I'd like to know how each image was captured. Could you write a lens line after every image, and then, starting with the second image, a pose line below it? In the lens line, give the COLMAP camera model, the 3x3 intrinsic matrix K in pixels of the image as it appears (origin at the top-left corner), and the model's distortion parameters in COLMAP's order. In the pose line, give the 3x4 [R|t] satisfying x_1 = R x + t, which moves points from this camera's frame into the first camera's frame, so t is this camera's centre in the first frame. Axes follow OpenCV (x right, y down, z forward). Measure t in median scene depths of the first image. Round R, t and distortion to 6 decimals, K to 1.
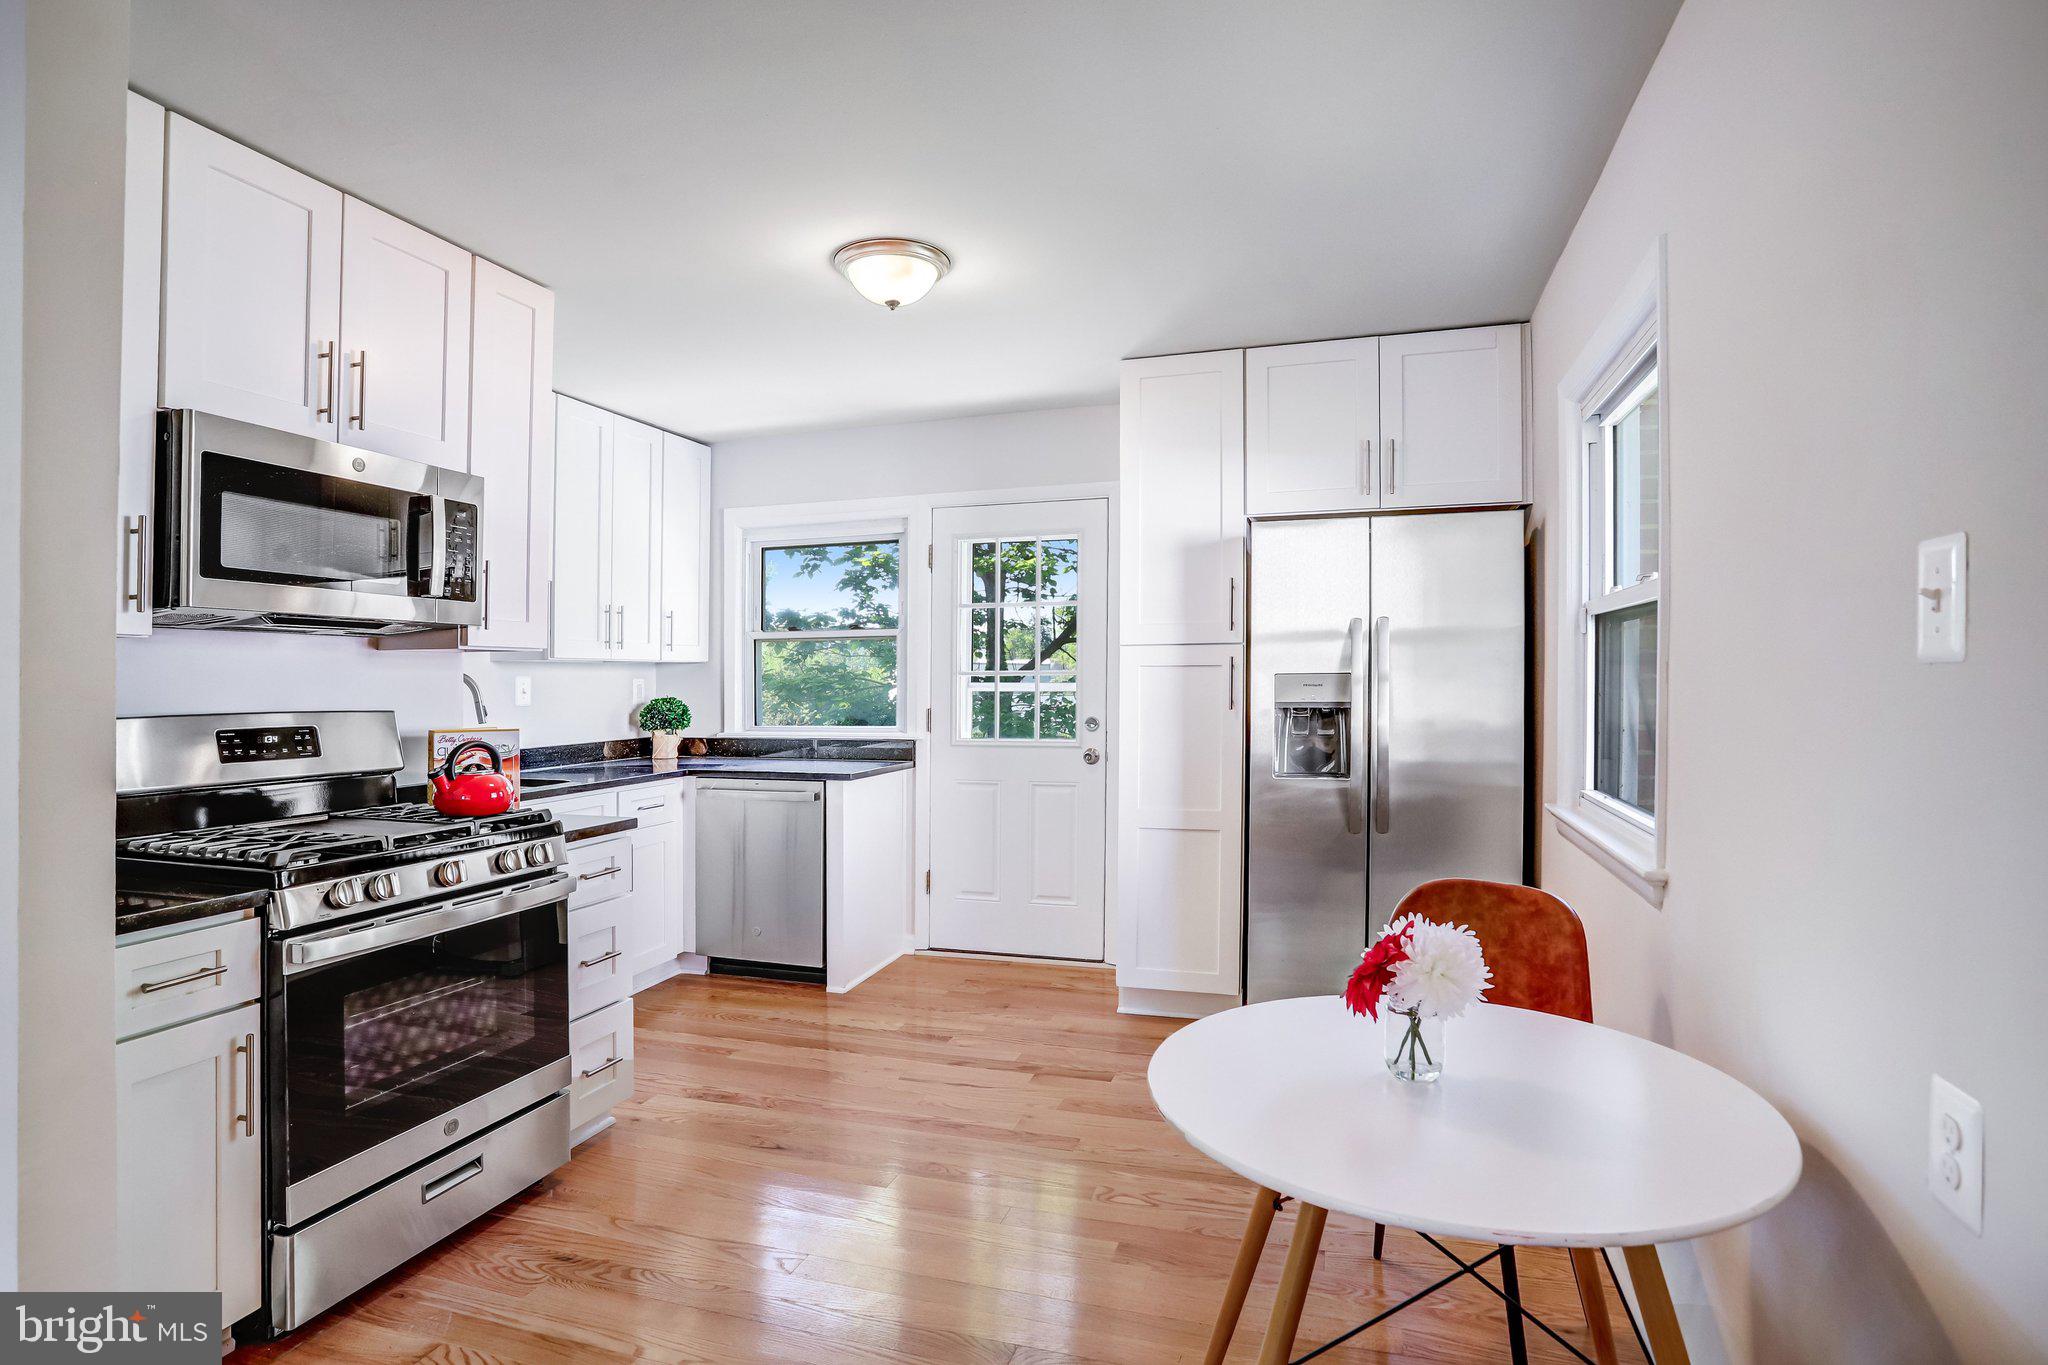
lens RADIAL K [[1013.6, 0, 1041.4], [0, 1013.6, 616.7], [0, 0, 1]] dist [-0.041965, 0.011645]
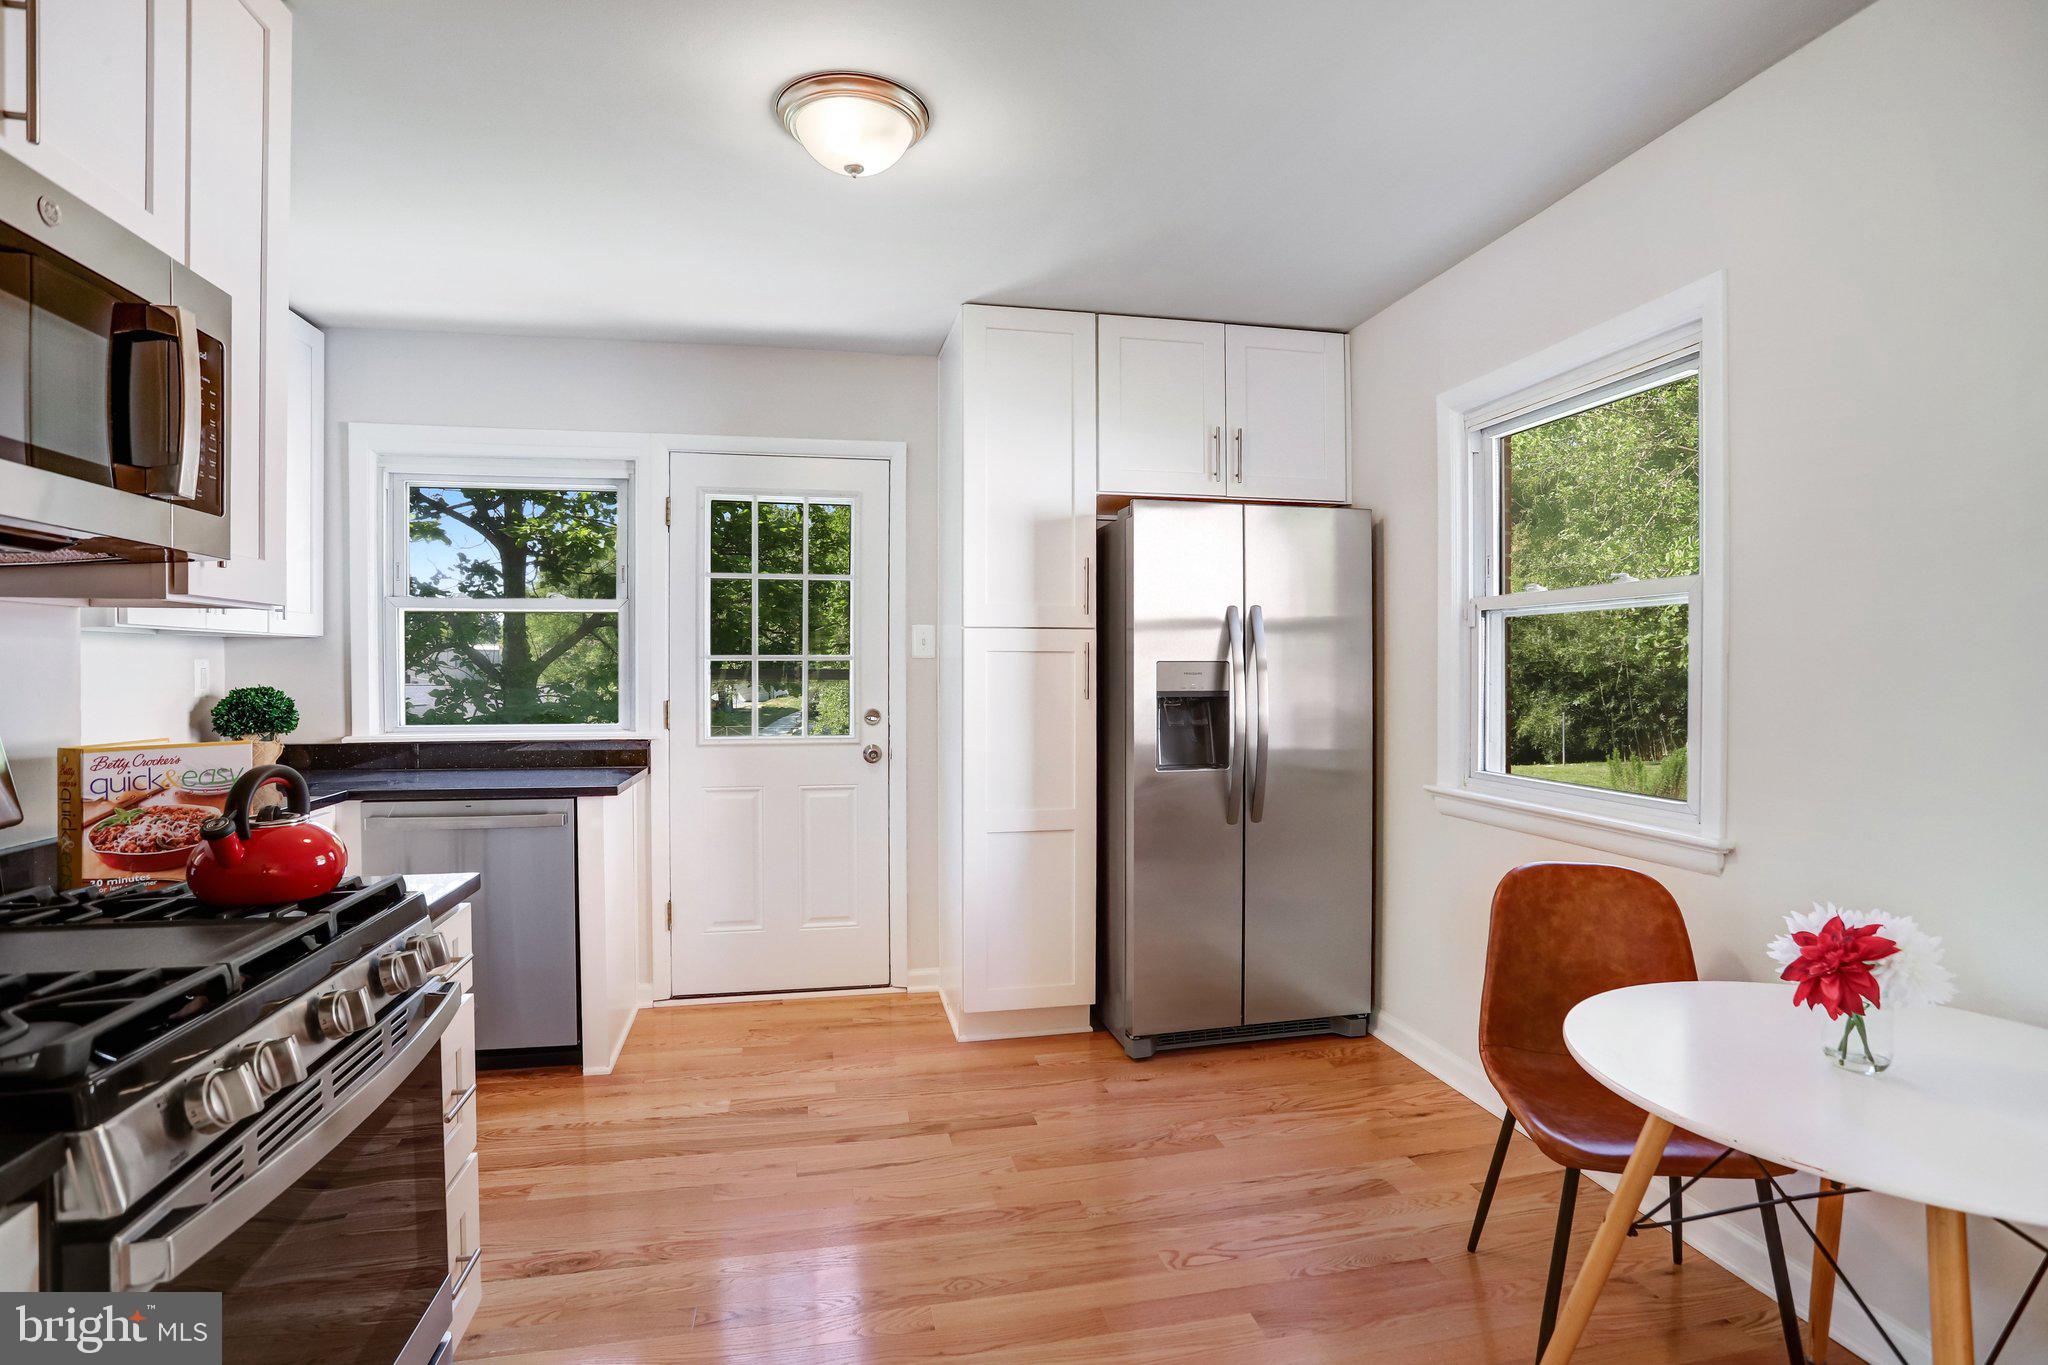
lens RADIAL K [[1013.6, 0, 1028.1], [0, 1013.6, 634.0], [0, 0, 1]] dist [-0.041965, 0.011645]
pose [[0.879771, 0.023261, 0.474829, -0.327378], [-0.035759, 0.999211, 0.017306, 0.018843], [-0.474051, -0.032205, 0.879908, 0.222841]]
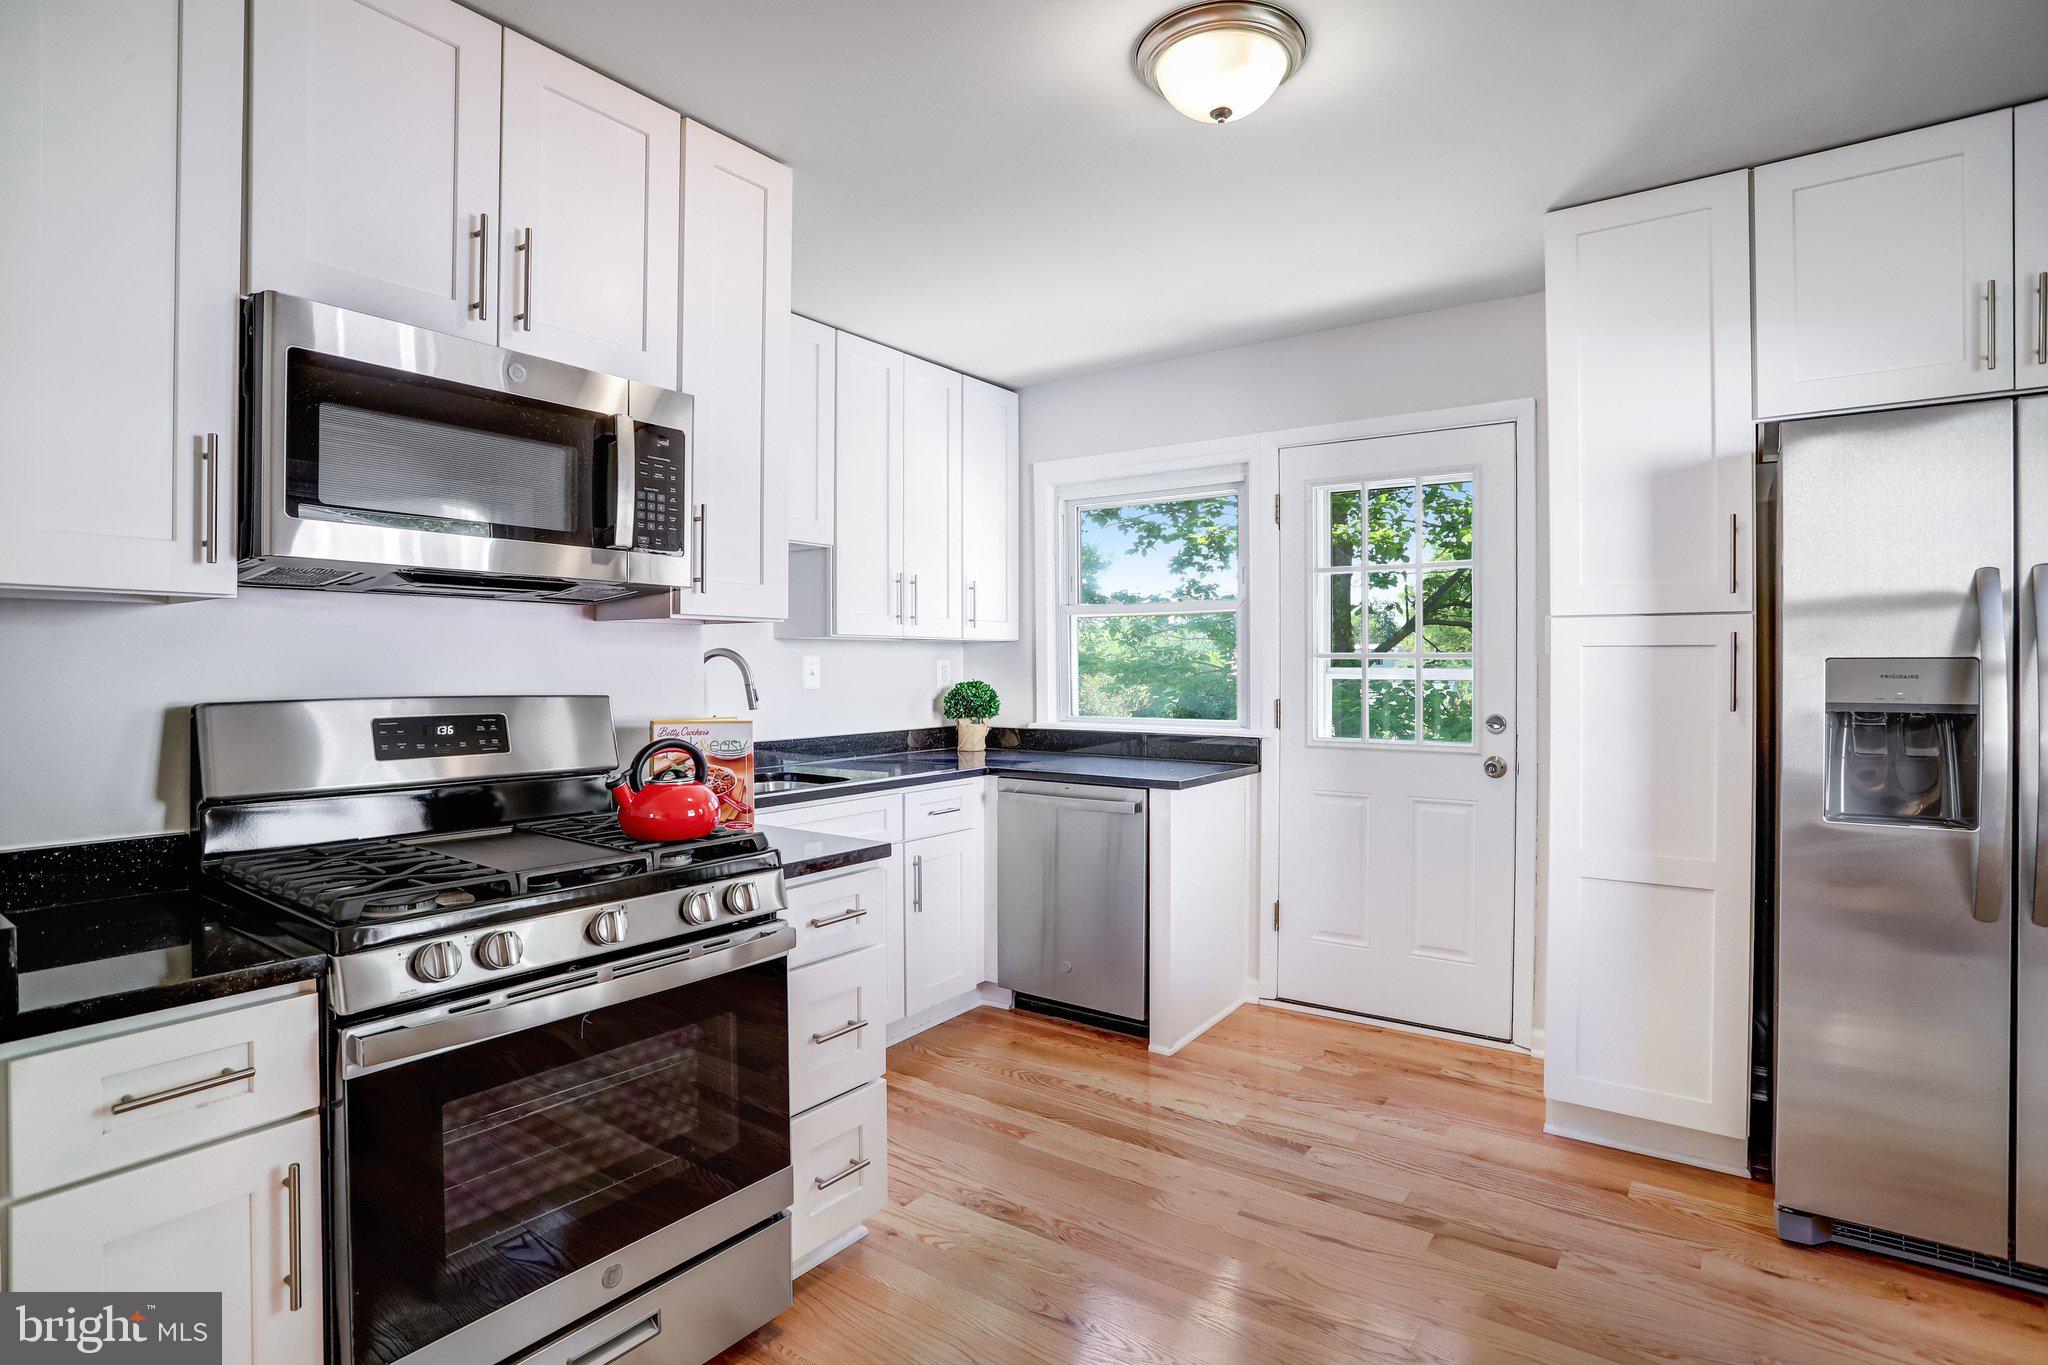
lens RADIAL K [[1013.6, 0, 1065.0], [0, 1013.6, 636.6], [0, 0, 1]] dist [-0.041965, 0.011645]
pose [[0.952540, 0.000548, -0.304412, -0.037878], [0.010146, 0.999386, 0.033544, 0.017469], [0.304243, -0.035041, 0.951950, 0.262609]]
